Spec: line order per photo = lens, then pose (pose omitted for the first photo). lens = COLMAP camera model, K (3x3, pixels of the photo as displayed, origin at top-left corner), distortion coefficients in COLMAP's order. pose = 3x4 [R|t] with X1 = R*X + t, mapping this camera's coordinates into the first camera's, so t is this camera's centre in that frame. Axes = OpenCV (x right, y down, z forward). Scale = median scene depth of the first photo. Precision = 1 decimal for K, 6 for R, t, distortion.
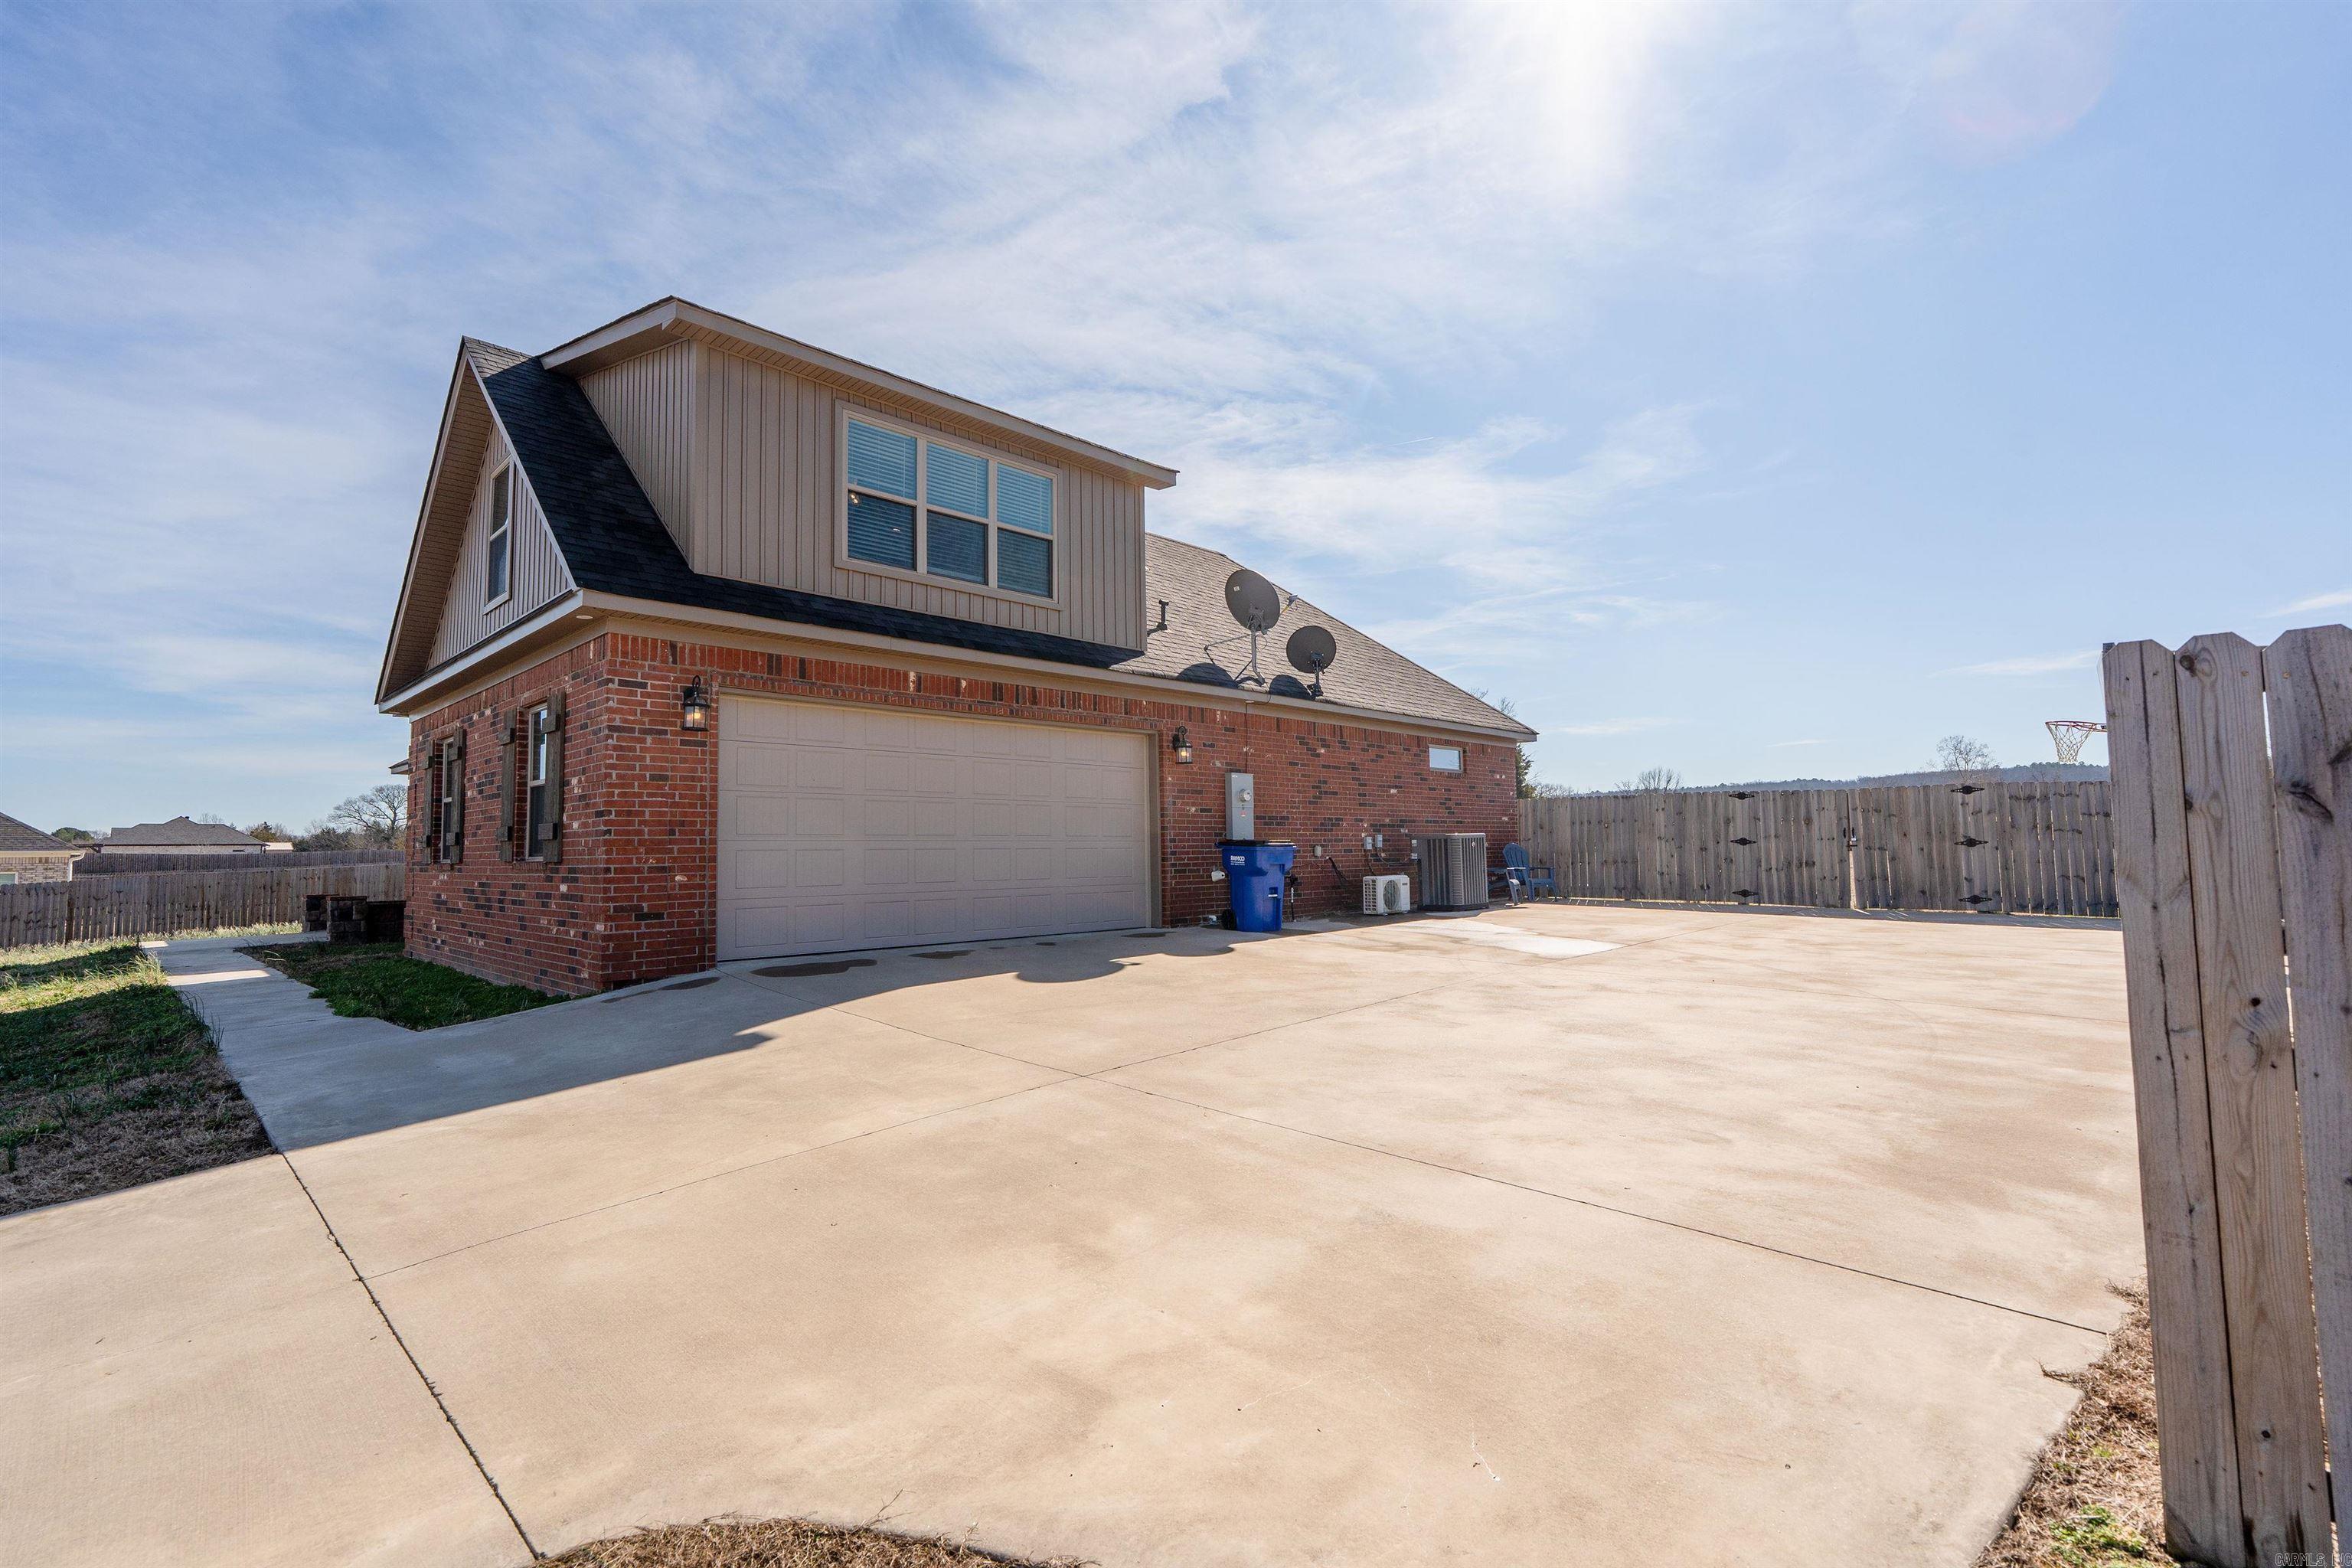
lens RADIAL K [[1056.7, 0, 1169.1], [0, 1056.7, 784.6], [0, 0, 1]] dist [-0.002099, -0.000063]
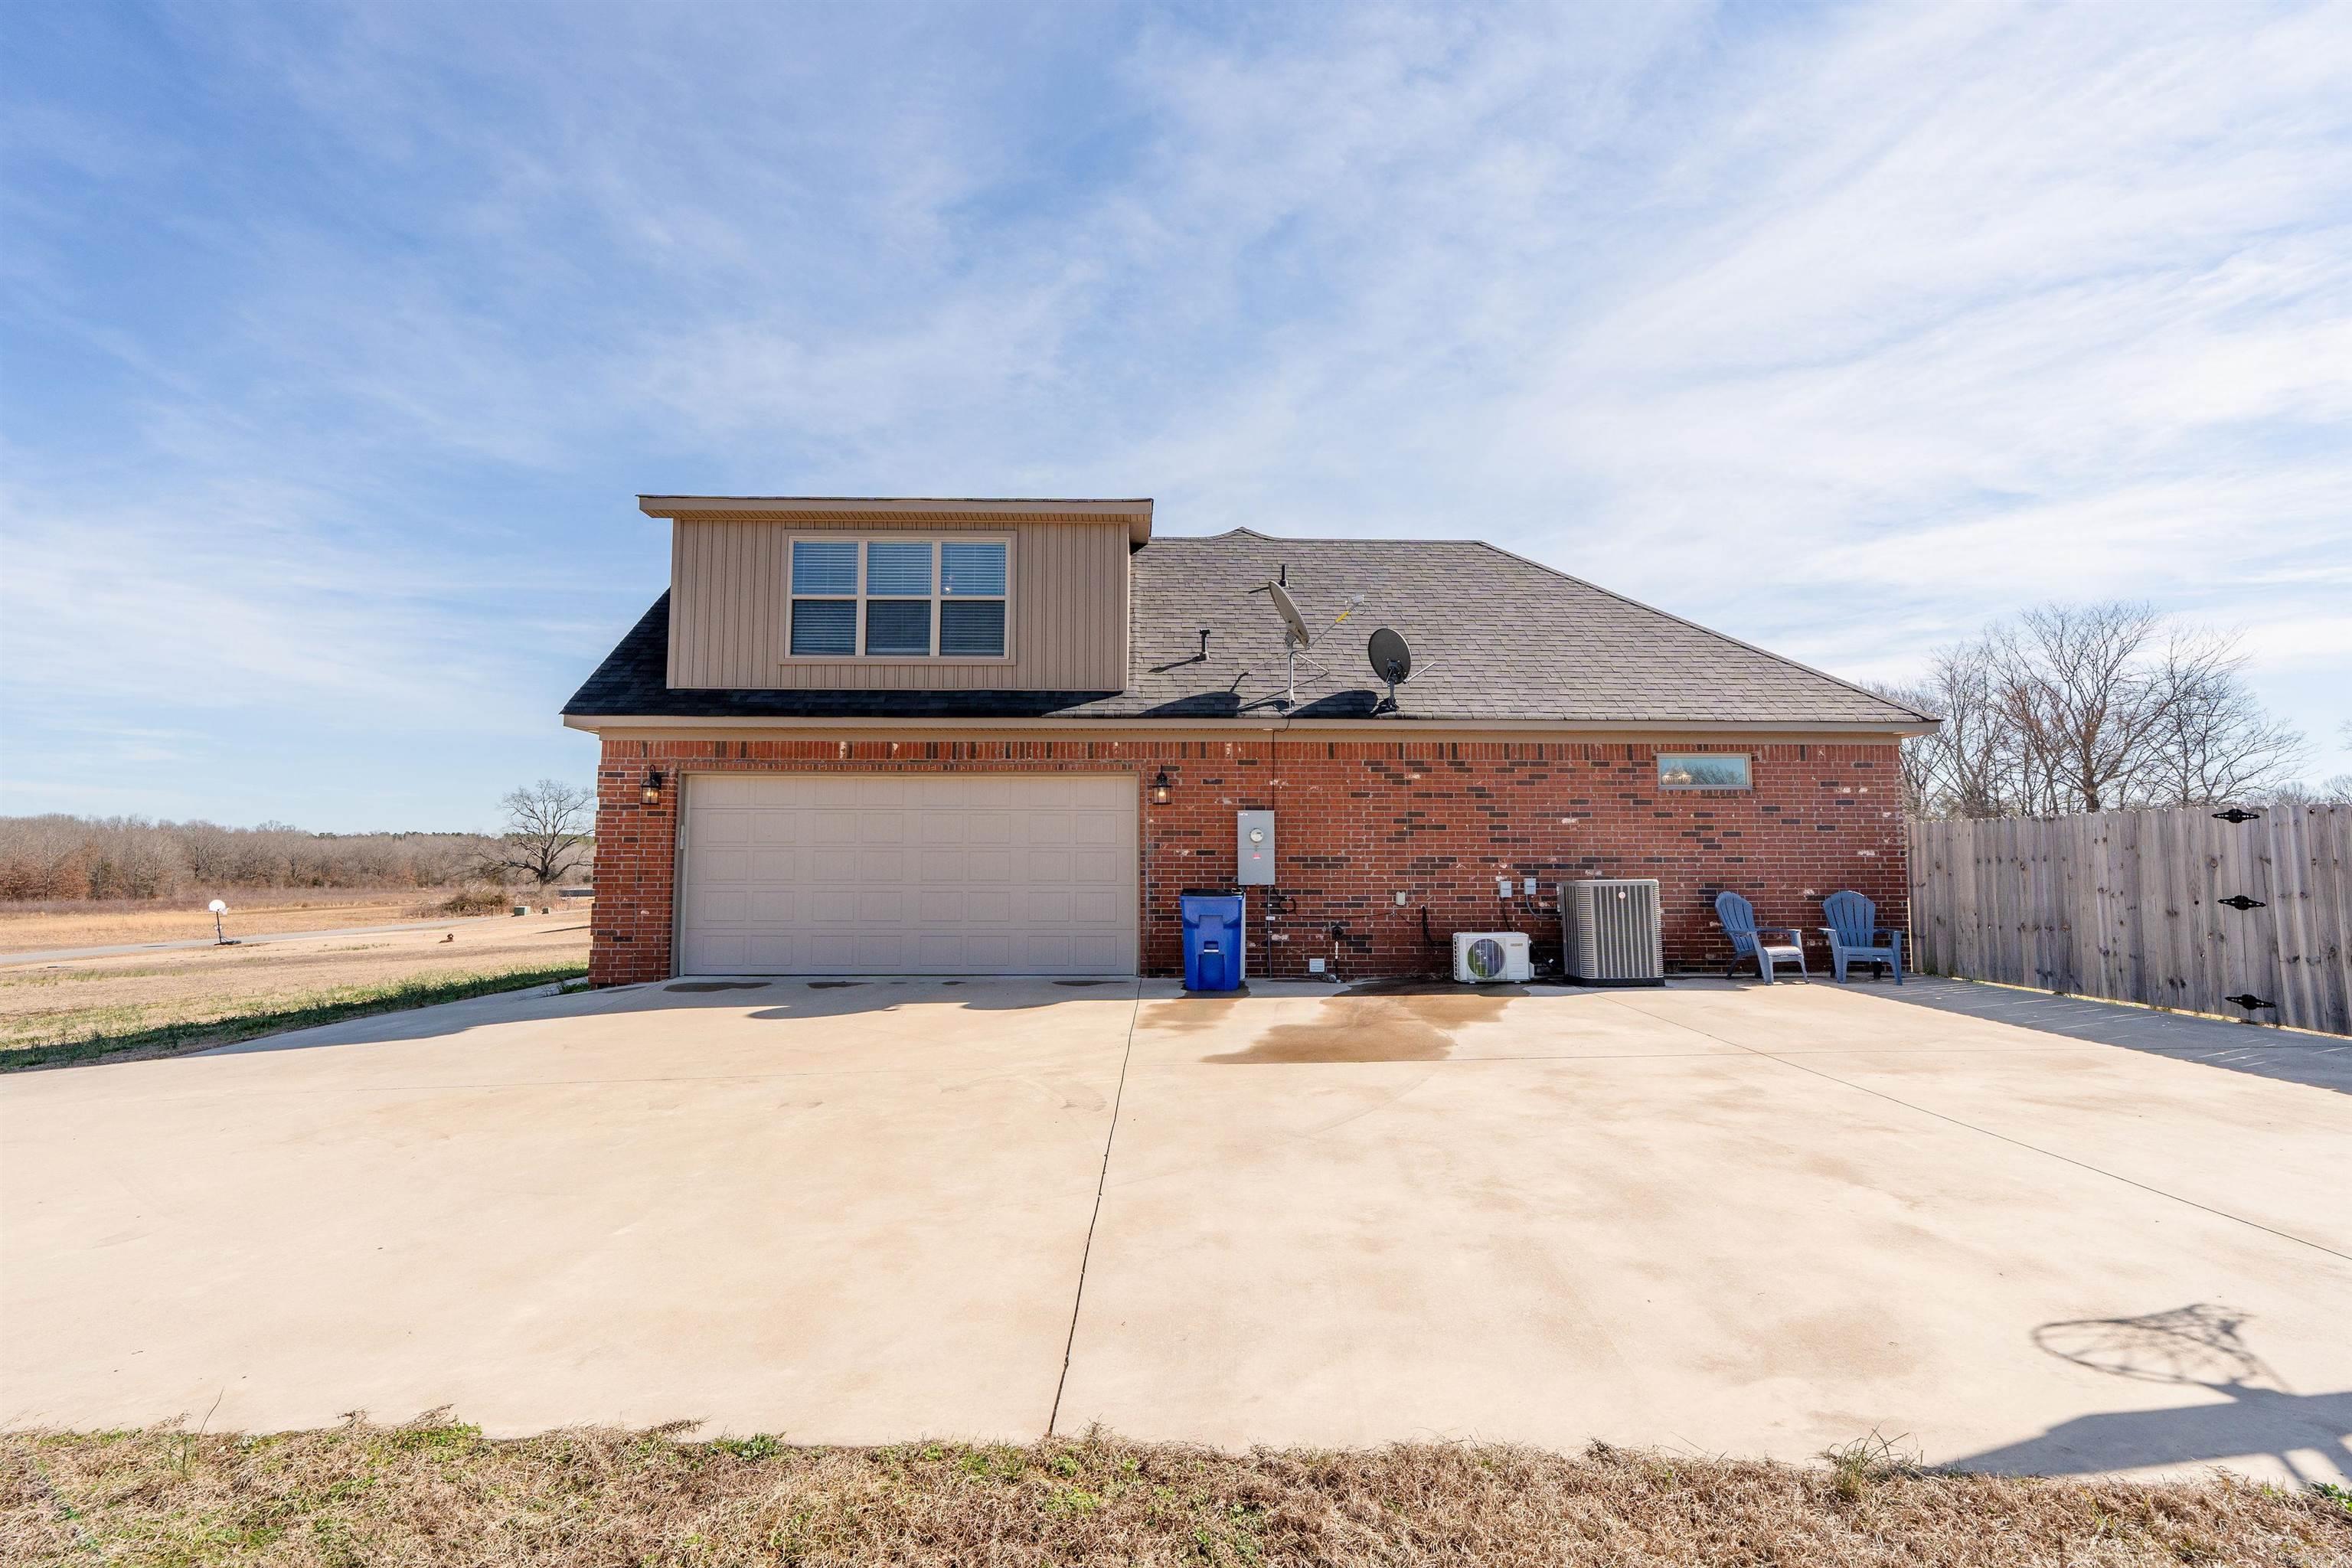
lens RADIAL K [[1020.1, 0, 1176.0], [0, 1020.1, 784.0], [0, 0, 1]] dist [-0.002304, -0.000185]
pose [[0.725802, -0.045236, -0.686414, 0.617415], [0.034535, 0.998973, -0.029317, -0.010089], [0.687036, -0.002427, 0.726619, 0.326568]]
